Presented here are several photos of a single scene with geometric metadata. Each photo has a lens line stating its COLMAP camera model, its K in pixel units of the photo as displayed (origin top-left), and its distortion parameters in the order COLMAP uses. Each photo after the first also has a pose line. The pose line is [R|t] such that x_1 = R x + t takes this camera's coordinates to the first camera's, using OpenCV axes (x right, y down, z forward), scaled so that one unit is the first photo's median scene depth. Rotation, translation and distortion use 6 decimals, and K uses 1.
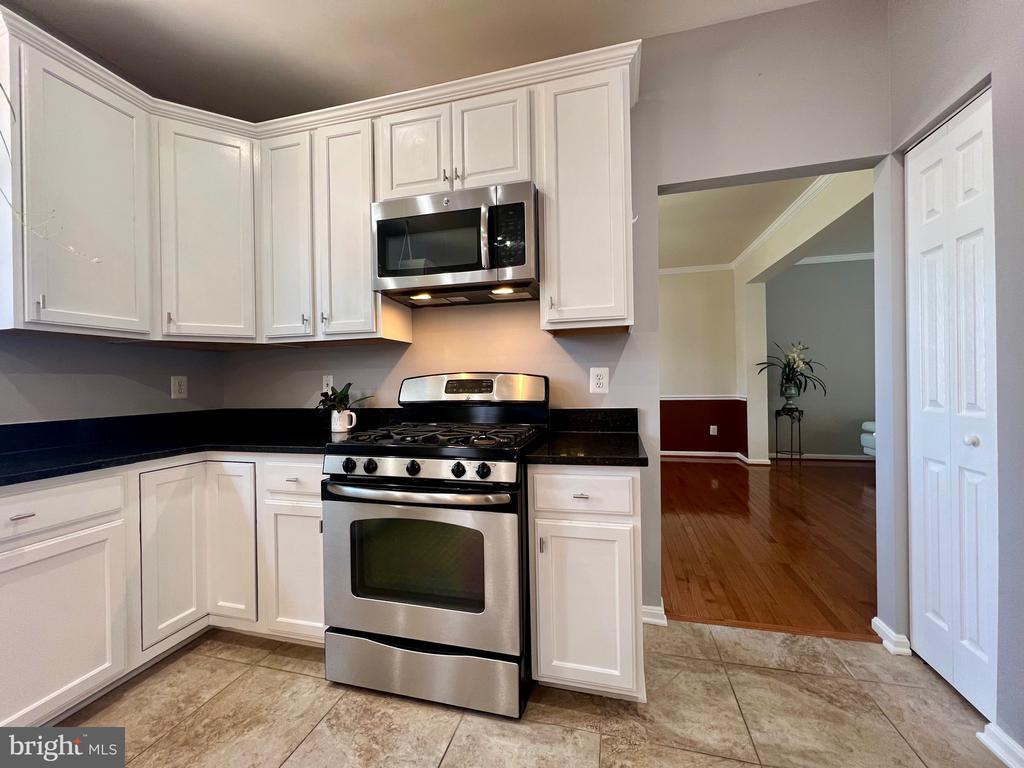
lens RADIAL K [[415.4, 0, 512.0], [0, 415.4, 384.0], [0, 0, 1]] dist [-0.000613, 0.000048]
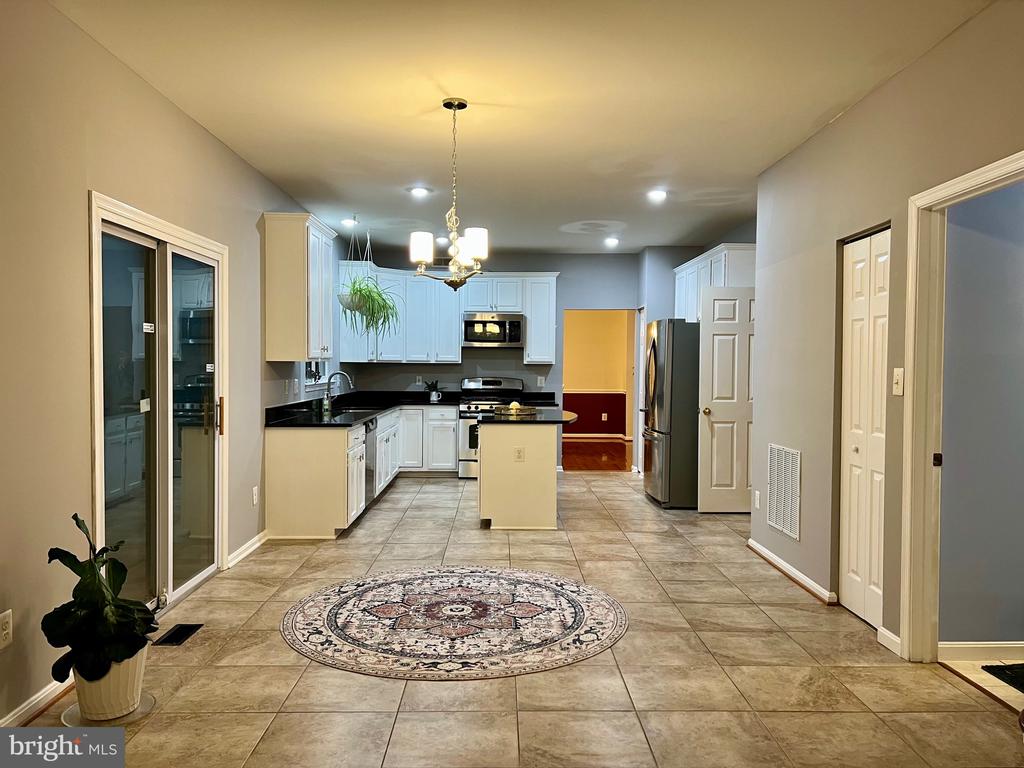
lens RADIAL K [[875.0, 0, 512.0], [0, 875.0, 384.0], [0, 0, 1]] dist [0.002247, 0.000460]
pose [[0.963870, 0.018493, 0.265729, -1.312012], [-0.023350, 0.999613, 0.015130, -0.066926], [-0.265347, -0.020788, 0.963929, -3.915664]]
